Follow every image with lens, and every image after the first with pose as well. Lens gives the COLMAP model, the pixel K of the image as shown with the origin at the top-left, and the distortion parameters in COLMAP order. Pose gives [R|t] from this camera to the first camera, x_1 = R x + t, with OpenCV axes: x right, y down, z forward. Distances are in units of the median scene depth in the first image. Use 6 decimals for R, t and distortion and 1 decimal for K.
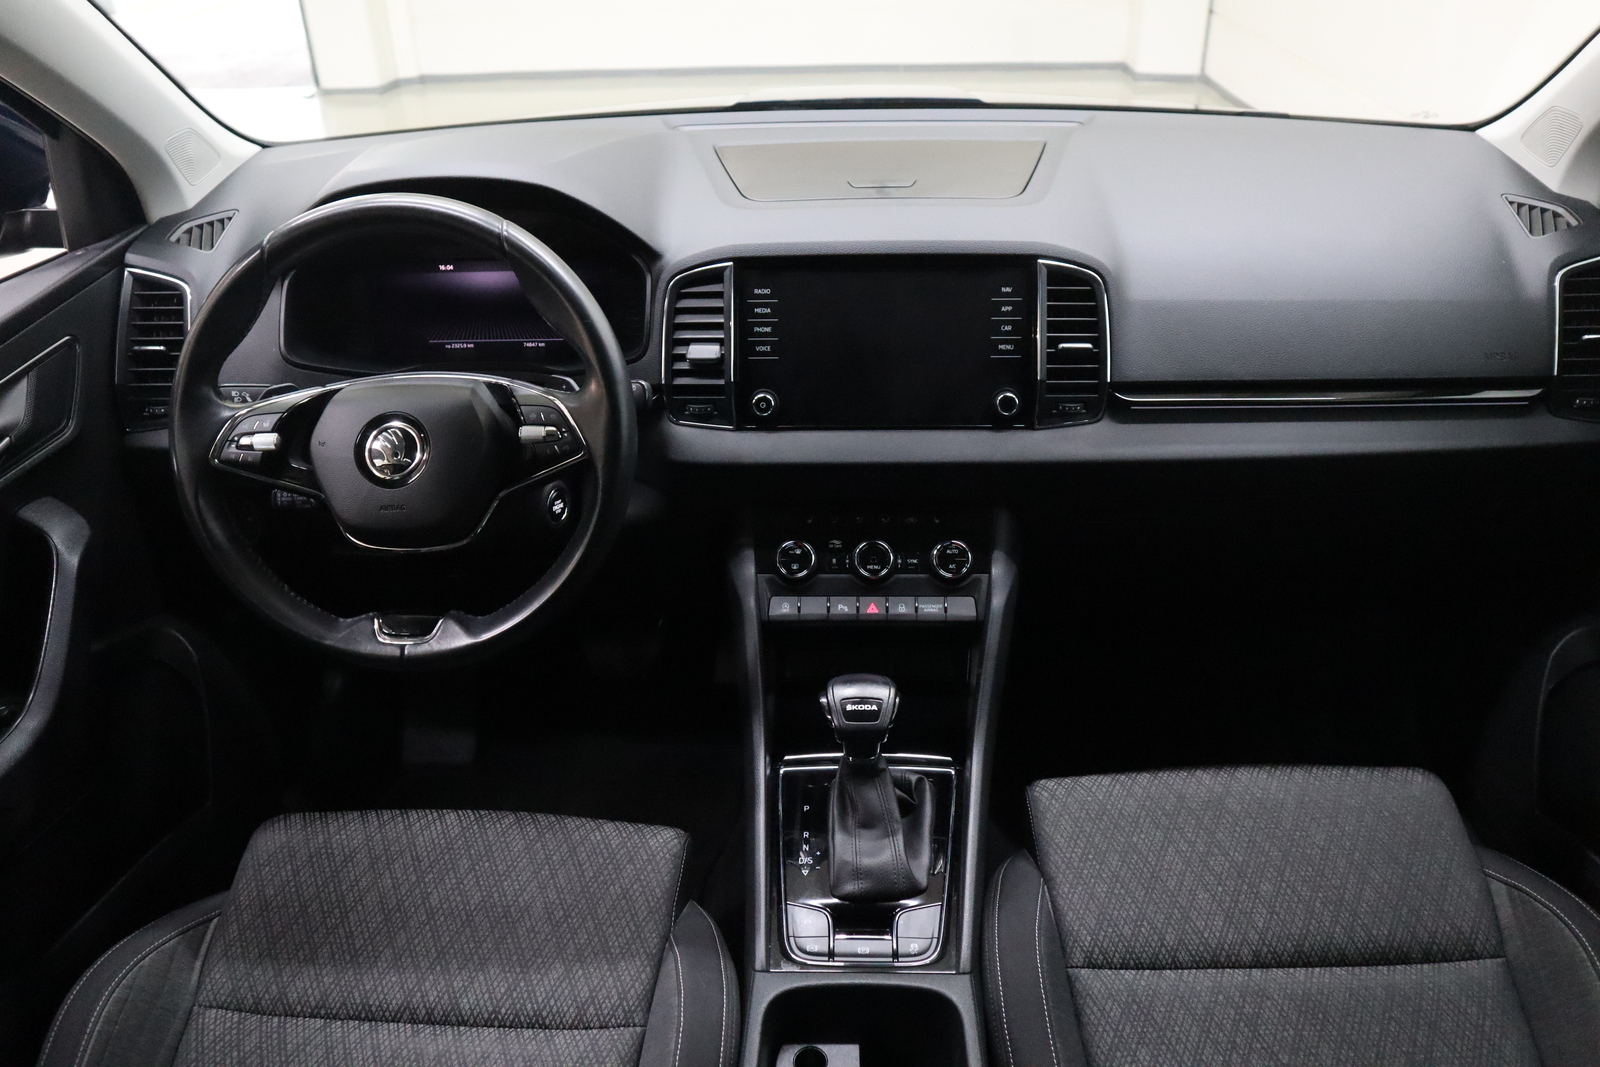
lens RADIAL K [[1104.2, 0, 800.0], [0, 1104.2, 533.5], [0, 0, 1]] dist [-0.048435, 0.007938]
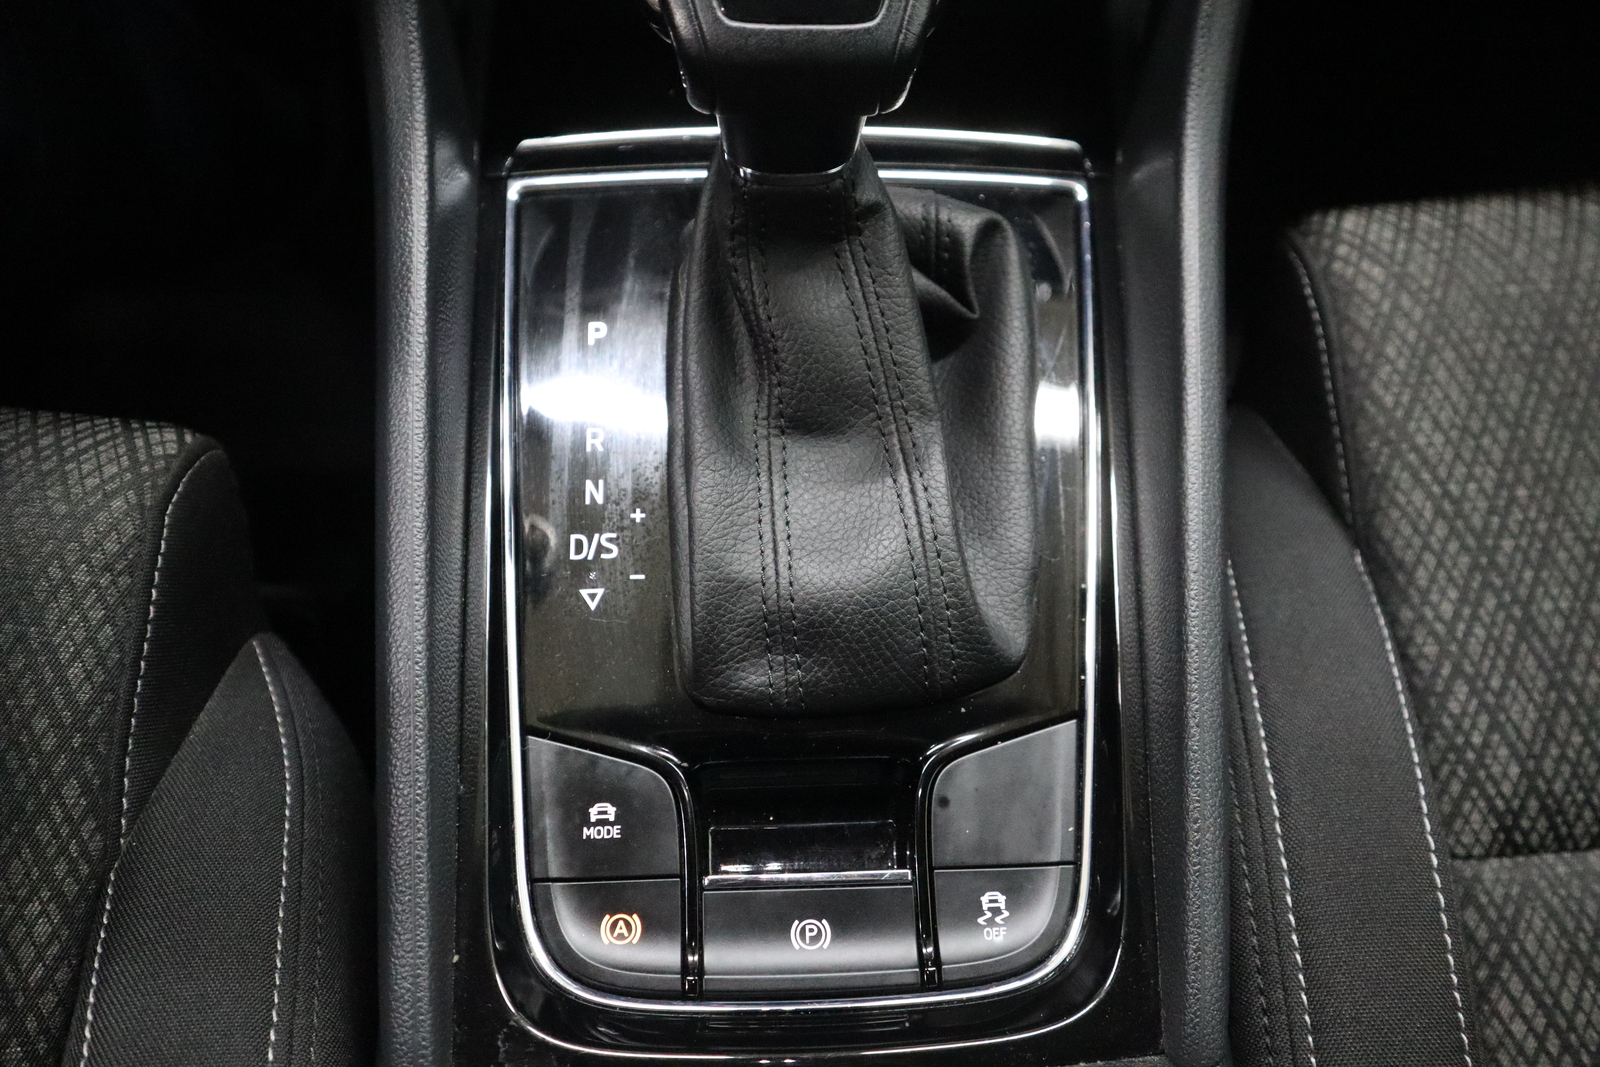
lens RADIAL K [[1104.2, 0, 800.0], [0, 1104.2, 533.5], [0, 0, 1]] dist [-0.048435, 0.007938]
pose [[0.994825, -0.040100, 0.093356, 0.031058], [-0.019402, 0.826939, 0.561957, 0.133422], [-0.099734, -0.560860, 0.821882, 0.748969]]
